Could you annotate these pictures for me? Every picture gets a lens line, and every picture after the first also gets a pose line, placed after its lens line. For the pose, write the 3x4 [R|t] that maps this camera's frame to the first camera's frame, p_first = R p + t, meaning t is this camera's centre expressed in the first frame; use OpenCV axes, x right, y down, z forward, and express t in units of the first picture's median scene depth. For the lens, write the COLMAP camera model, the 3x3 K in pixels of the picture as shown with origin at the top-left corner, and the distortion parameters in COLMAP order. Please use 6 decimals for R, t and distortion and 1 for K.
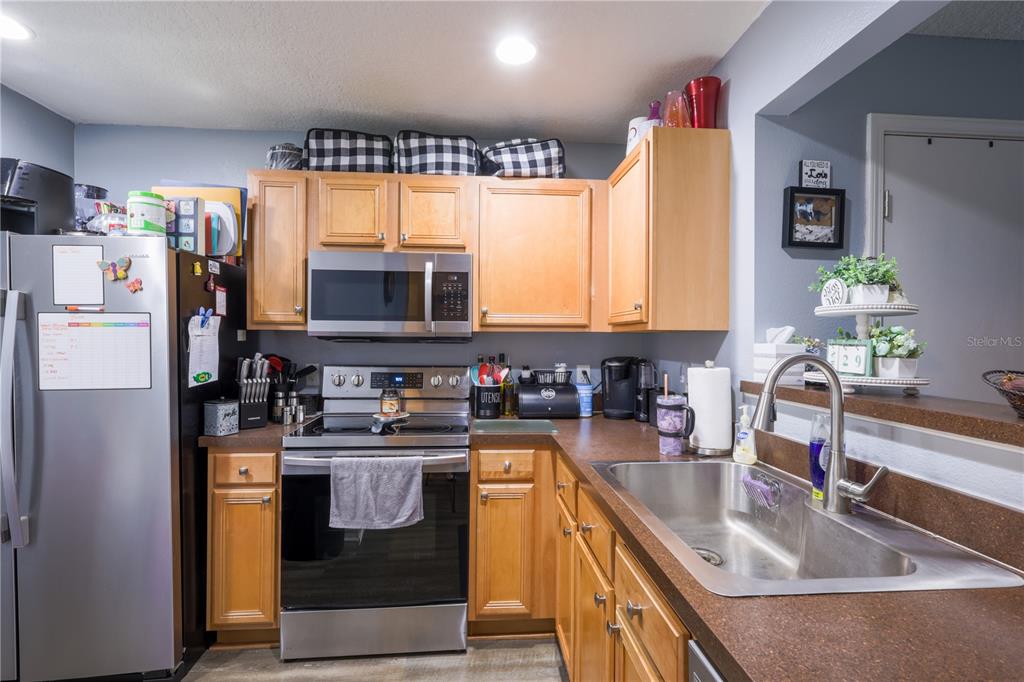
lens RADIAL K [[473.4, 0, 511.4], [0, 473.4, 341.4], [0, 0, 1]] dist [-0.002306, -0.000530]
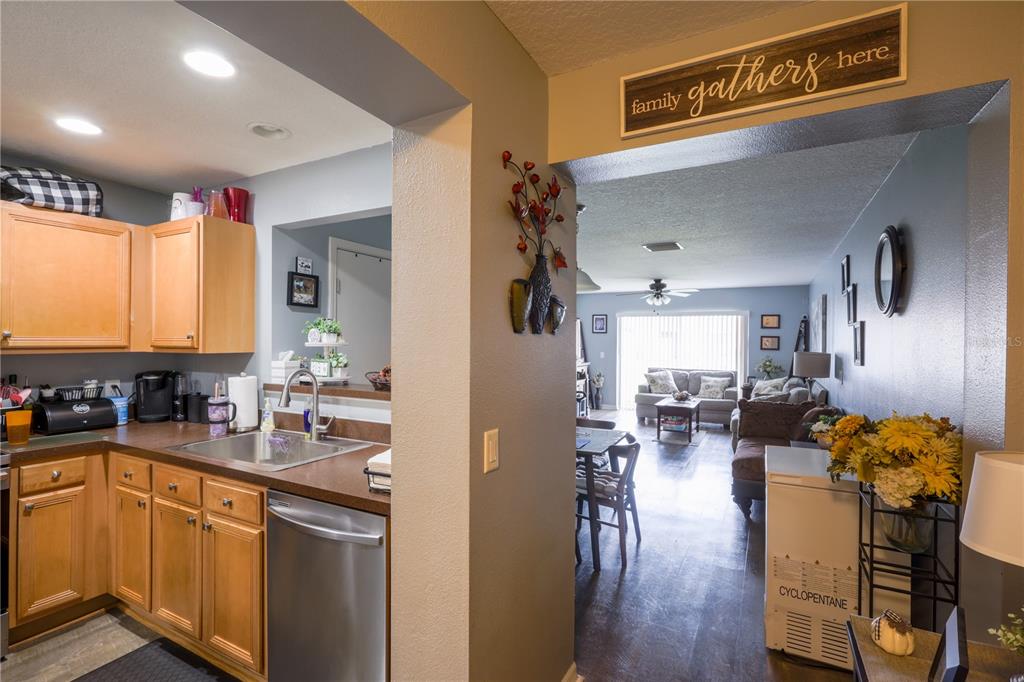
lens RADIAL K [[473.4, 0, 510.9], [0, 473.4, 339.3], [0, 0, 1]] dist [-0.002306, -0.000530]
pose [[0.539921, -0.001361, 0.841714, -0.406453], [0.001702, 0.999998, 0.000525, -0.065557], [-0.841714, 0.001149, 0.539923, -0.575109]]
